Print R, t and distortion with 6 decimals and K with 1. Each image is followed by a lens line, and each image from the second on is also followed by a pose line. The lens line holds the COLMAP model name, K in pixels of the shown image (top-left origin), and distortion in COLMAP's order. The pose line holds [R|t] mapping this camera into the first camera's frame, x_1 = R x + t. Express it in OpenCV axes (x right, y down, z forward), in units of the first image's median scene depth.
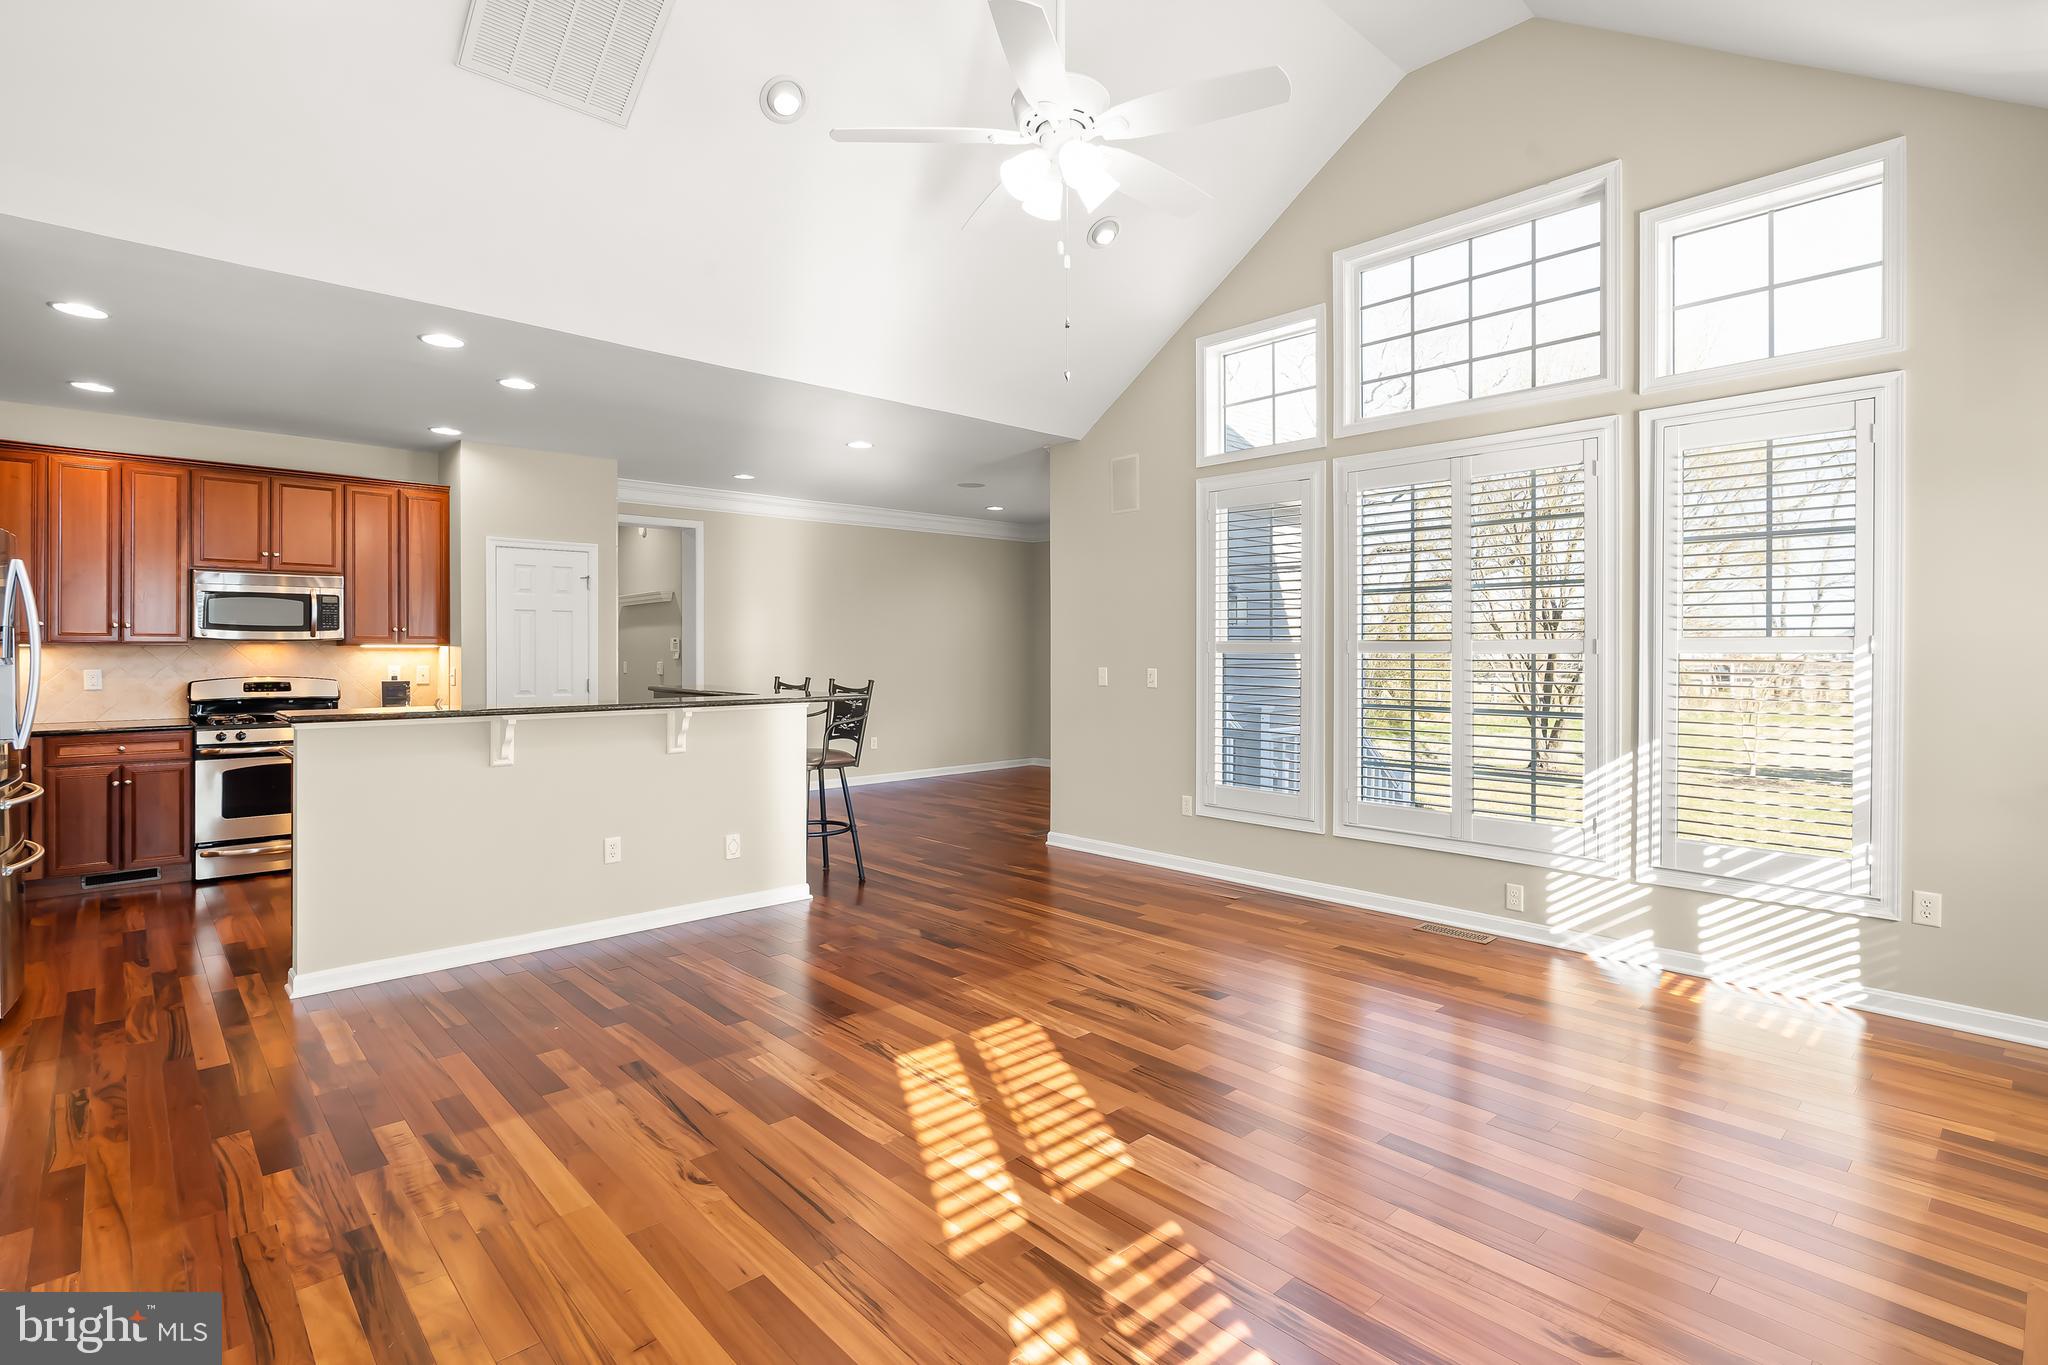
lens RADIAL K [[990.3, 0, 1016.7], [0, 990.3, 640.9], [0, 0, 1]] dist [-0.012351, -0.002277]
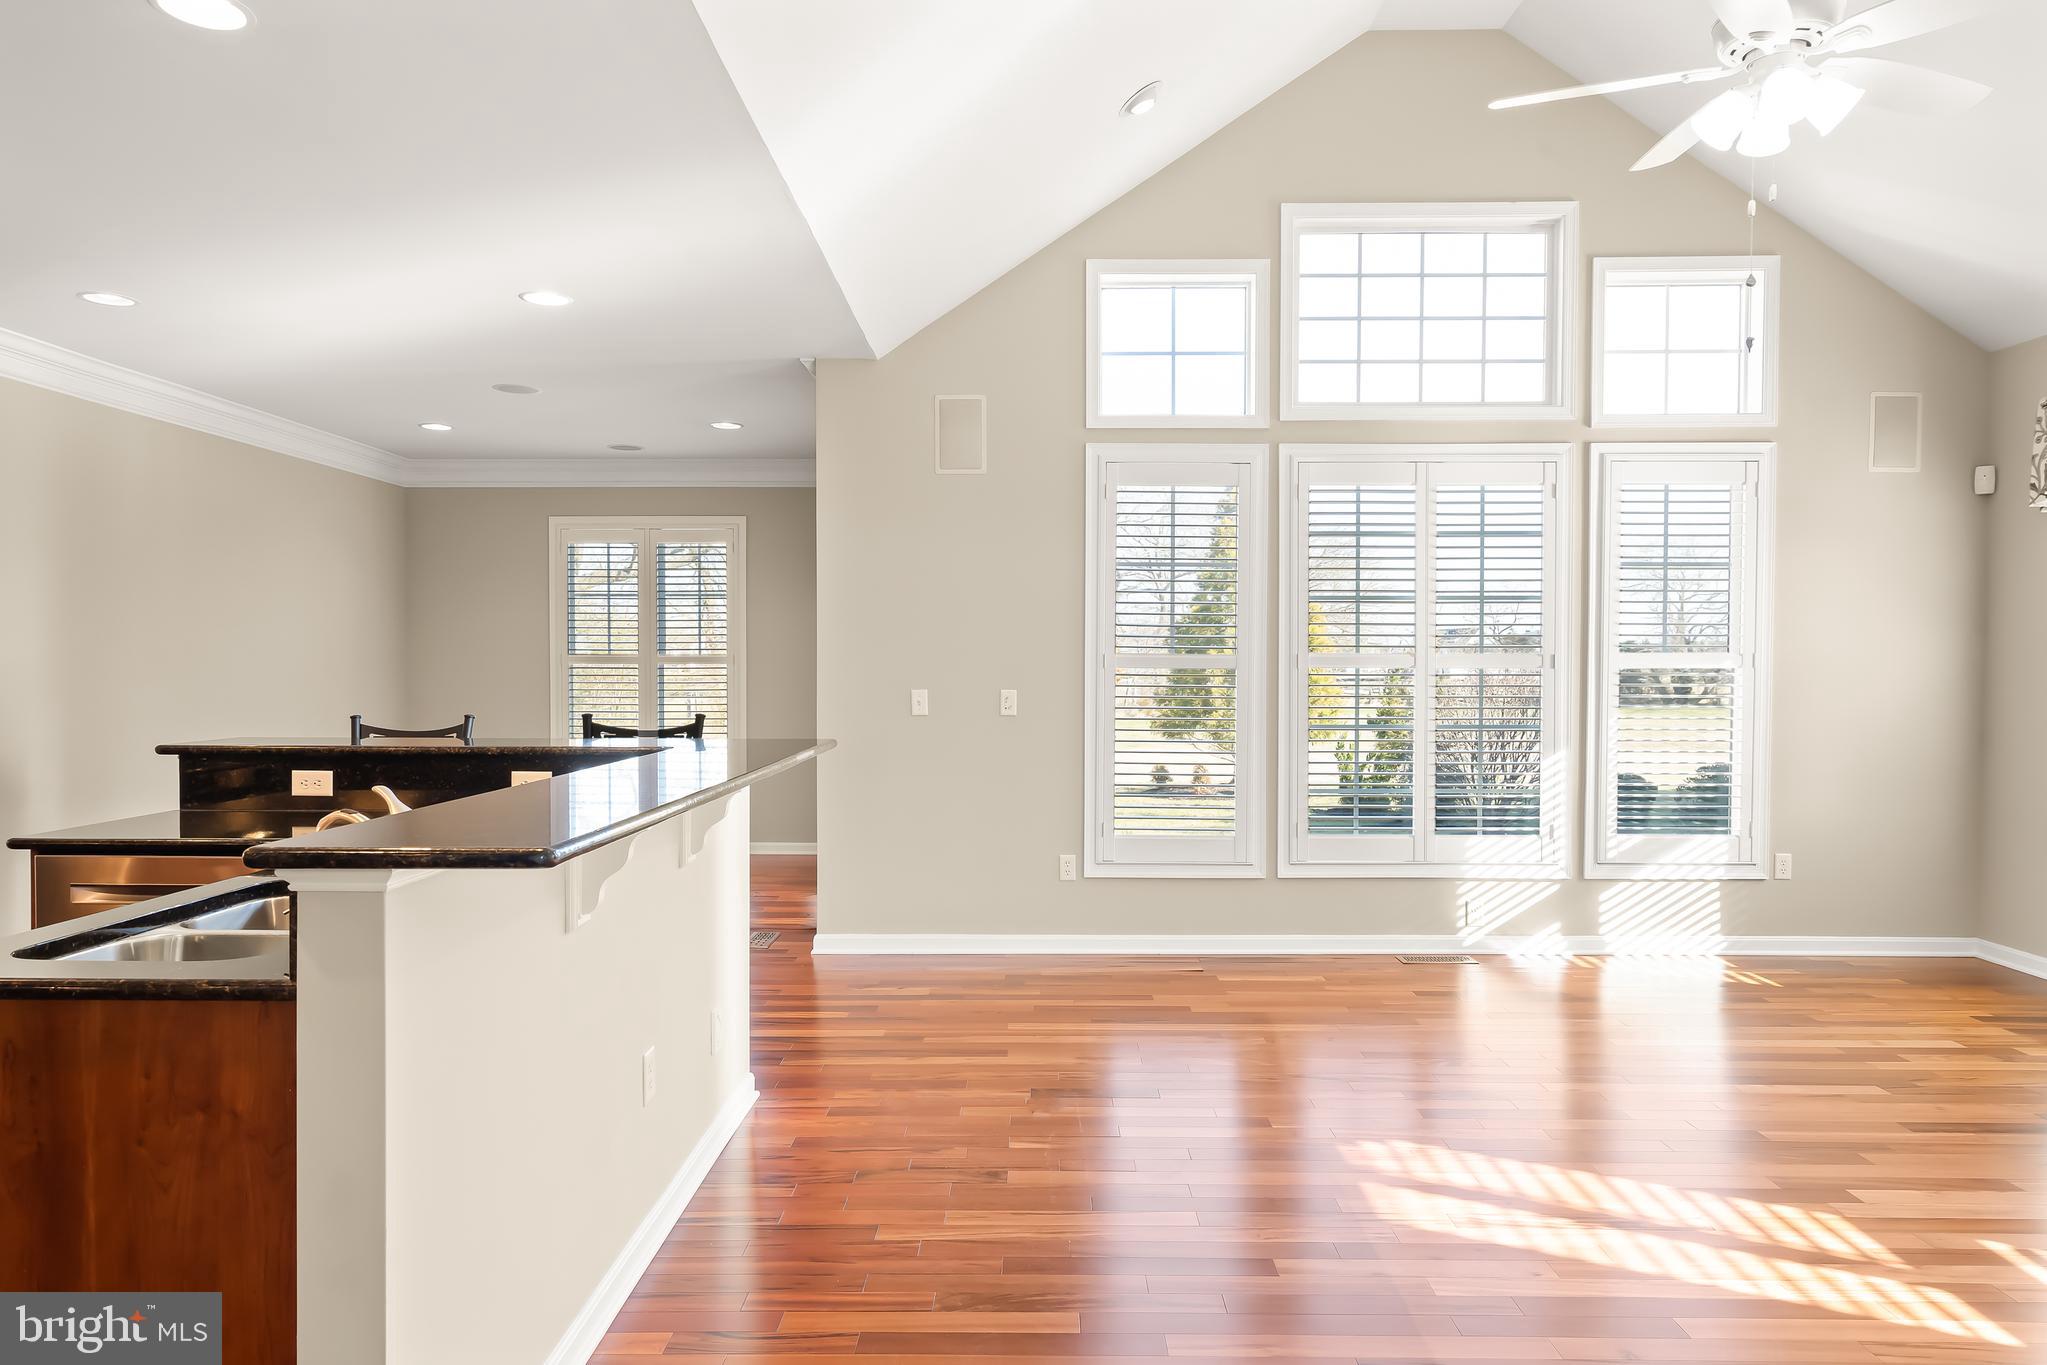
lens RADIAL K [[1307.1, 0, 1024.7], [0, 1307.1, 688.3], [0, 0, 1]] dist [-0.010259, 0.000032]
pose [[0.678303, -0.013410, 0.734660, -0.780872], [-0.006068, 0.999697, 0.023850, 0.004581], [-0.734757, -0.020635, 0.678016, 0.446104]]
